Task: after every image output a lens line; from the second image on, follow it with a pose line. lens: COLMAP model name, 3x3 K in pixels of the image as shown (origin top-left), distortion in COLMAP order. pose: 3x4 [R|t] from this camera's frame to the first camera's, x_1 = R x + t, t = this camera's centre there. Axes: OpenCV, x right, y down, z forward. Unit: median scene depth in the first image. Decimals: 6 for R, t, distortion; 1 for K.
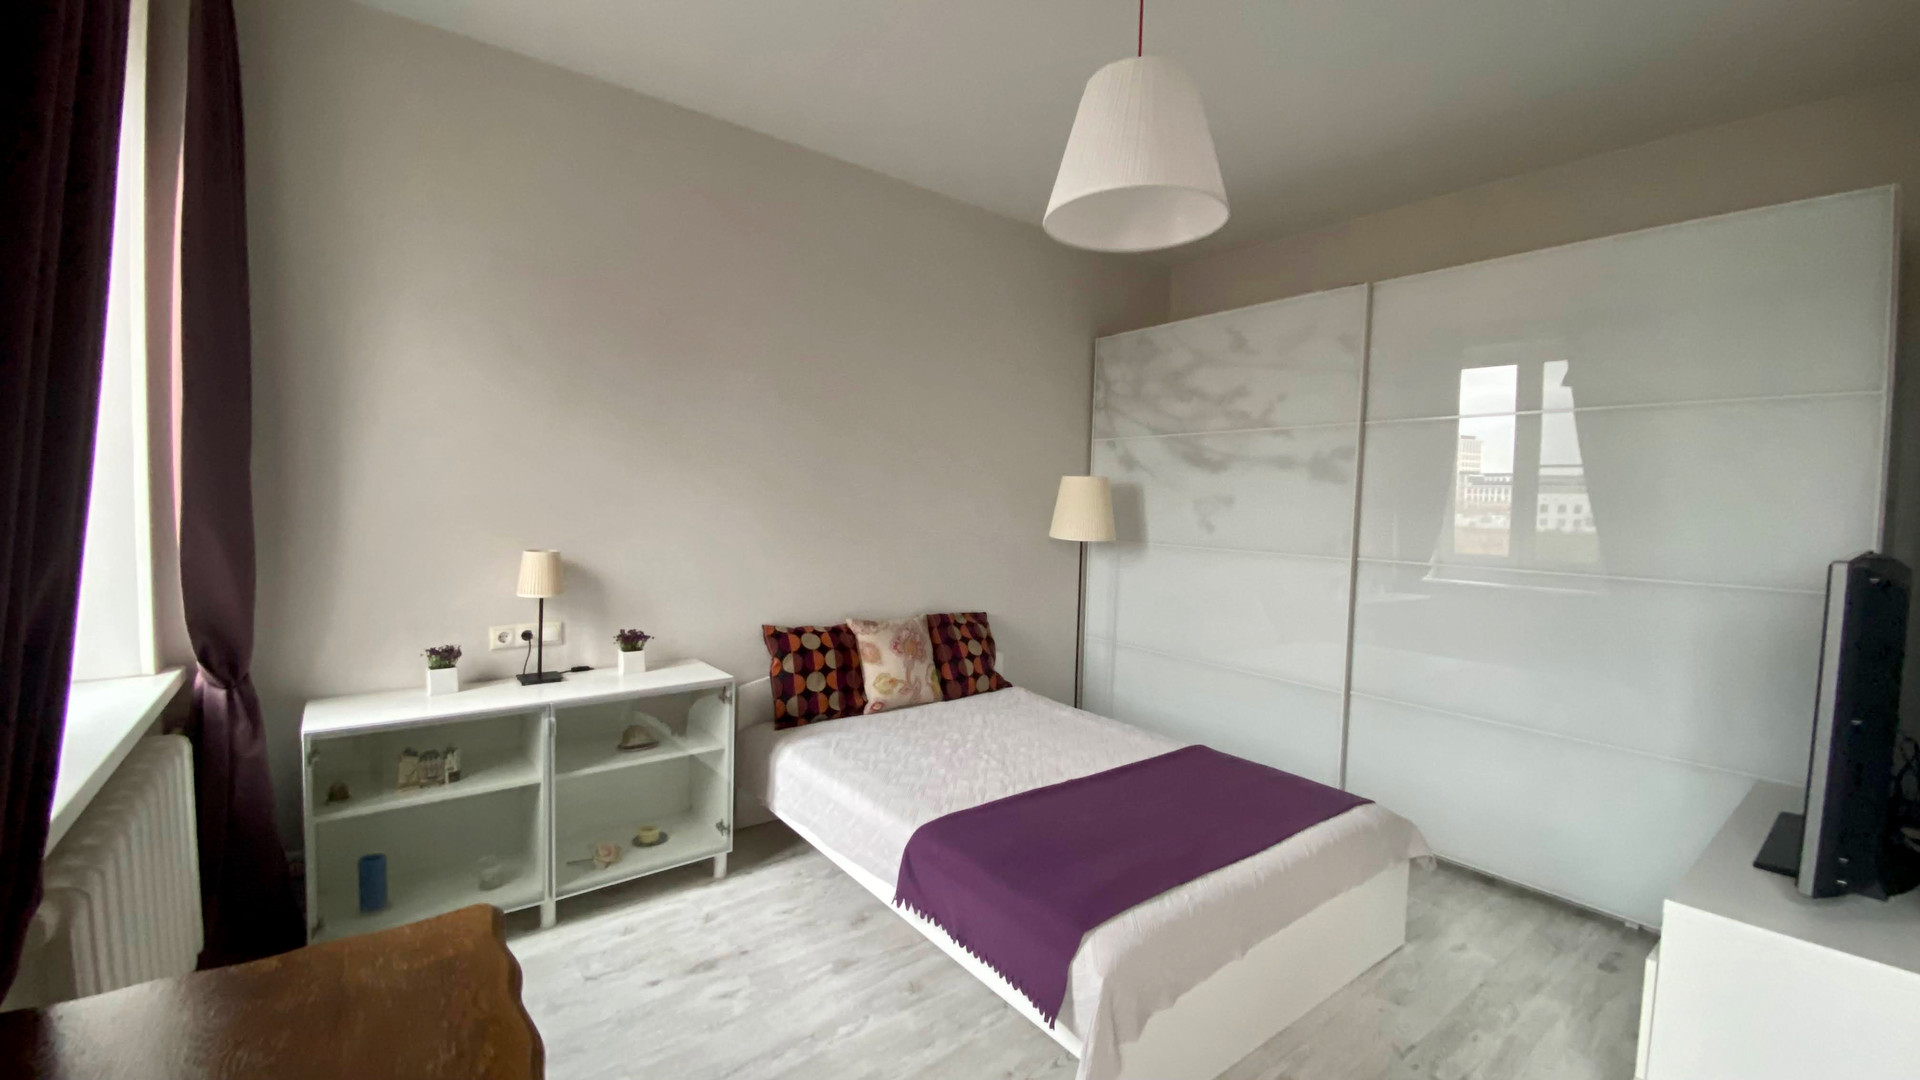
lens RADIAL K [[779.2, 0, 956.2], [0, 779.2, 543.3], [0, 0, 1]] dist [0.019338, -0.022238]
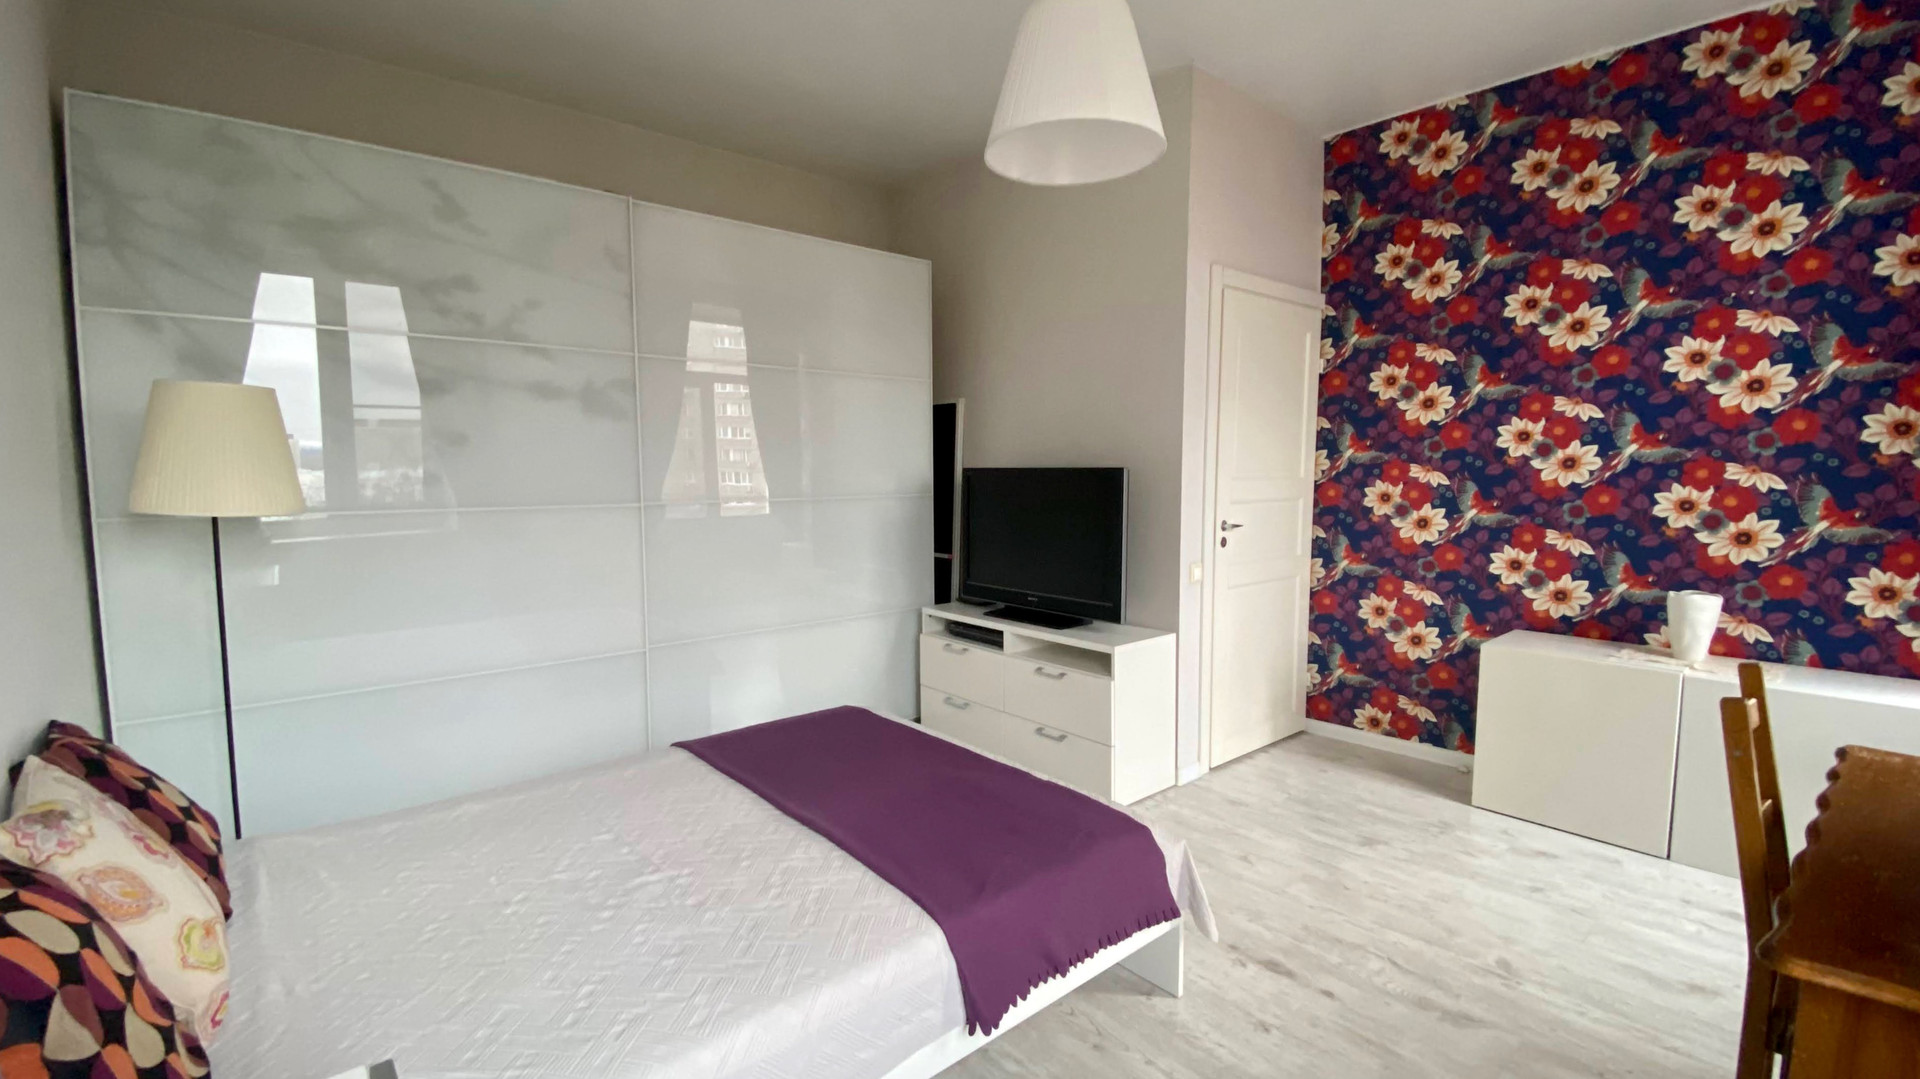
lens RADIAL K [[825.9, 0, 986.4], [0, 825.9, 536.7], [0, 0, 1]] dist [0.048166, -0.041728]
pose [[-0.085401, -0.110582, 0.990191, -0.467815], [0.051824, 0.991983, 0.115252, -0.031885], [-0.994998, 0.061159, -0.078986, 0.641008]]
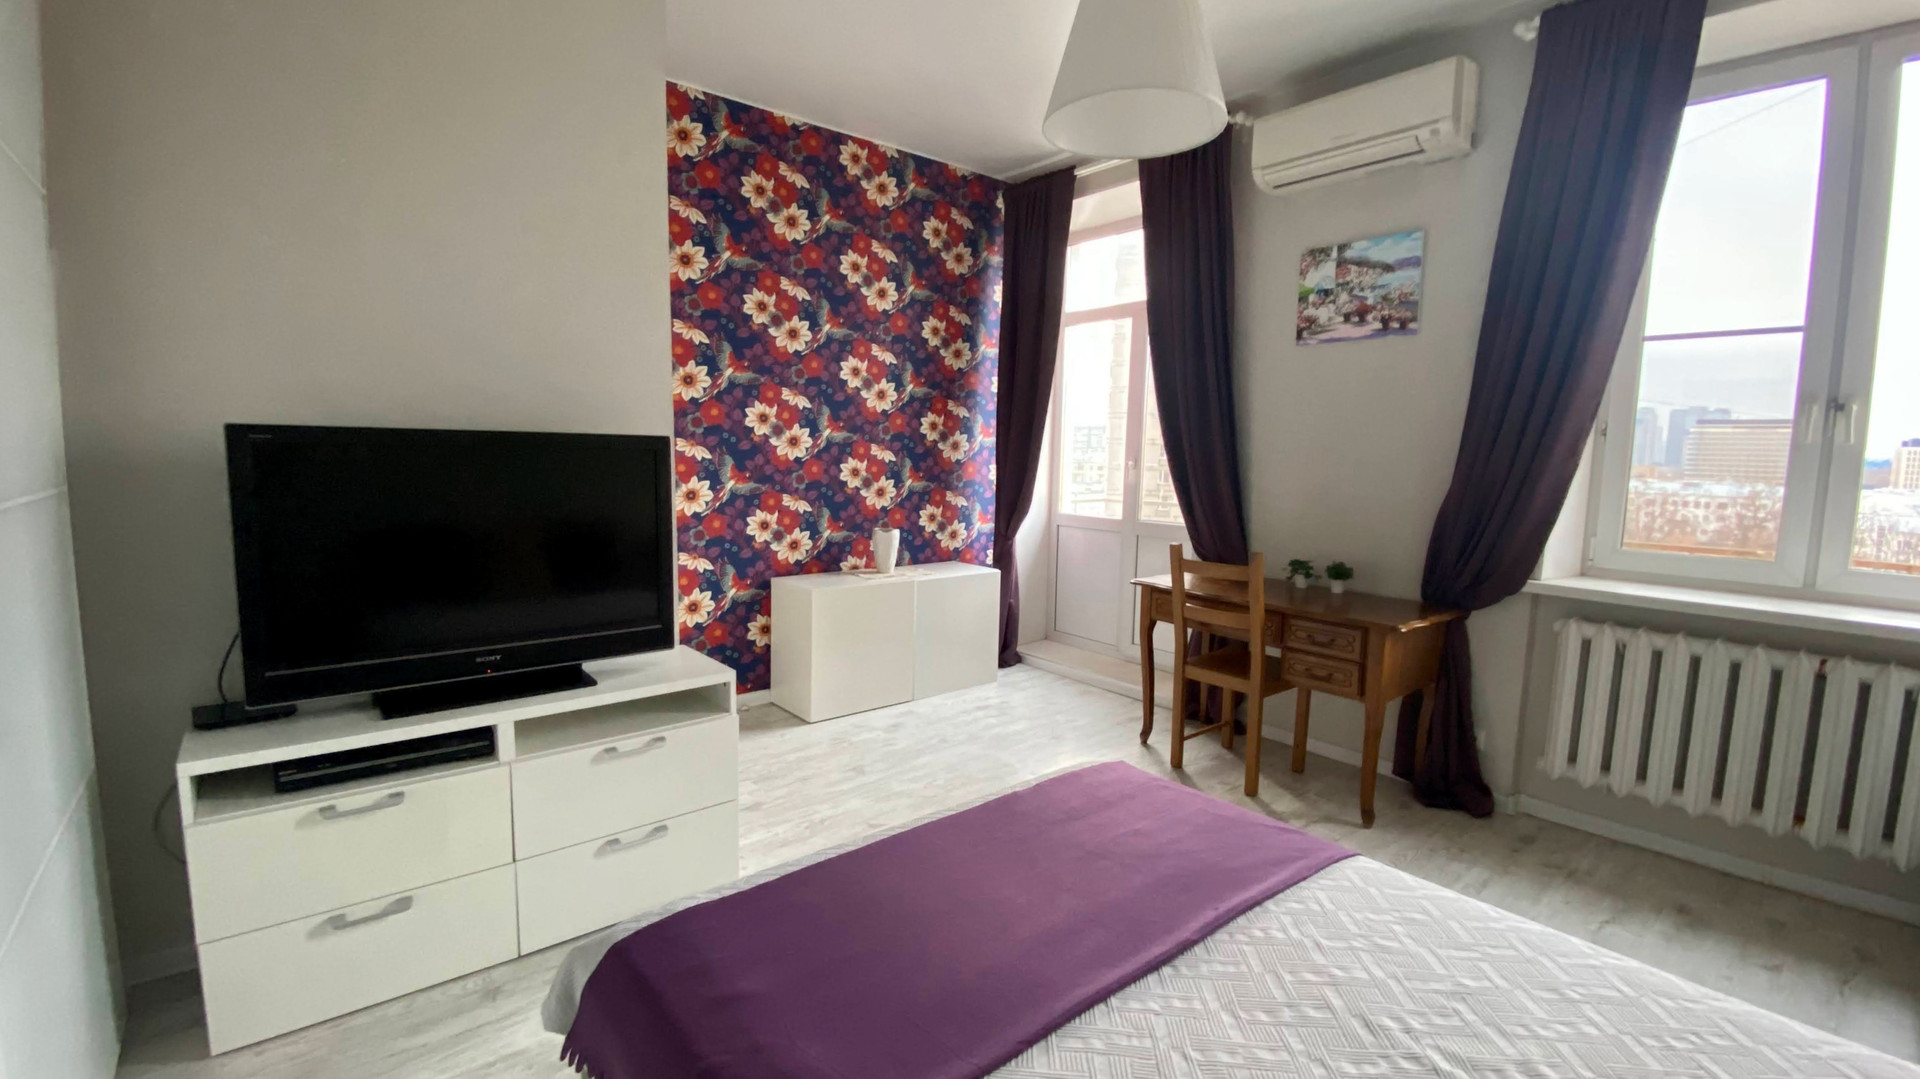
lens RADIAL K [[825.9, 0, 986.4], [0, 825.9, 536.7], [0, 0, 1]] dist [0.048166, -0.041728]
pose [[-0.995760, -0.048136, -0.078395, 0.255530], [-0.060308, 0.985083, 0.161165, -0.045582], [0.069468, 0.165209, -0.983809, 1.142364]]
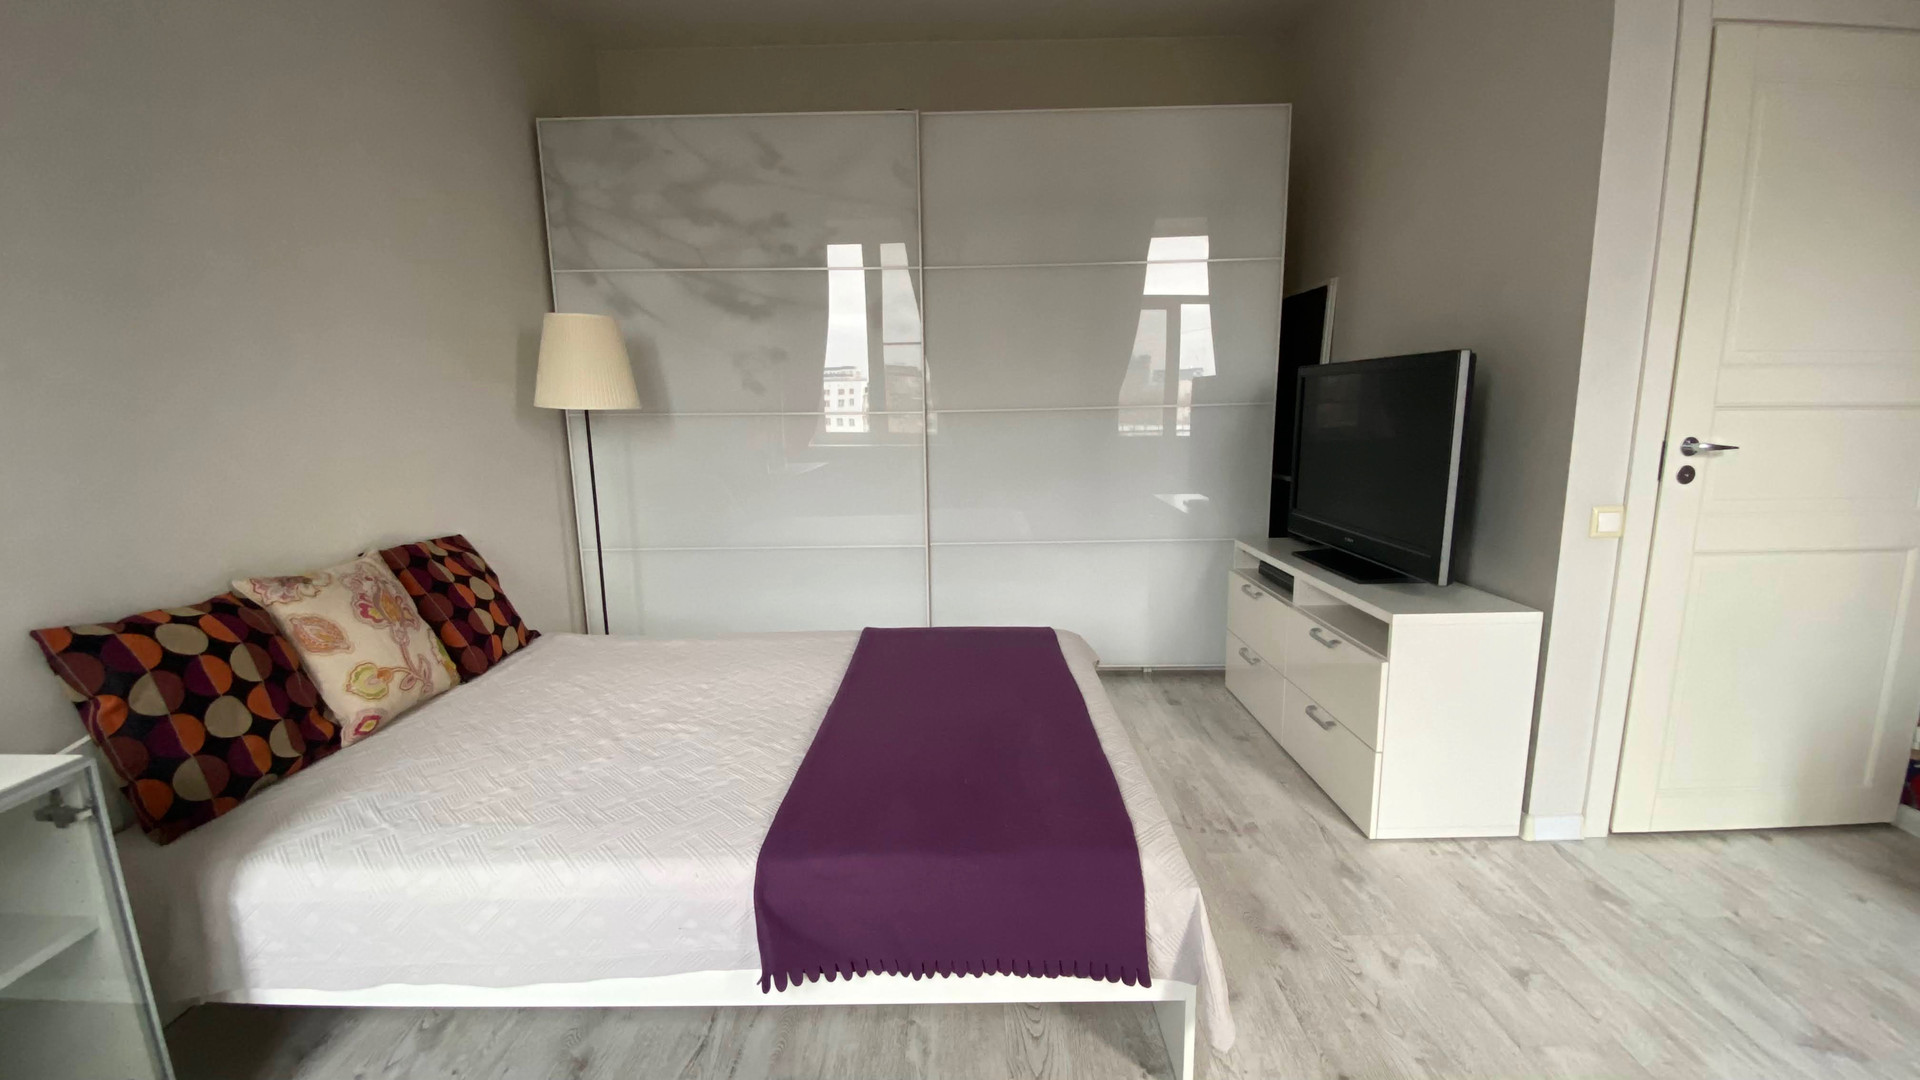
lens RADIAL K [[785.8, 0, 969.8], [0, 785.8, 553.0], [0, 0, 1]] dist [0.015907, -0.018857]
pose [[0.602046, -0.179170, 0.778099, -0.244554], [0.073299, 0.982785, 0.169588, 0.029534], [-0.795090, -0.045066, 0.604815, 0.332841]]
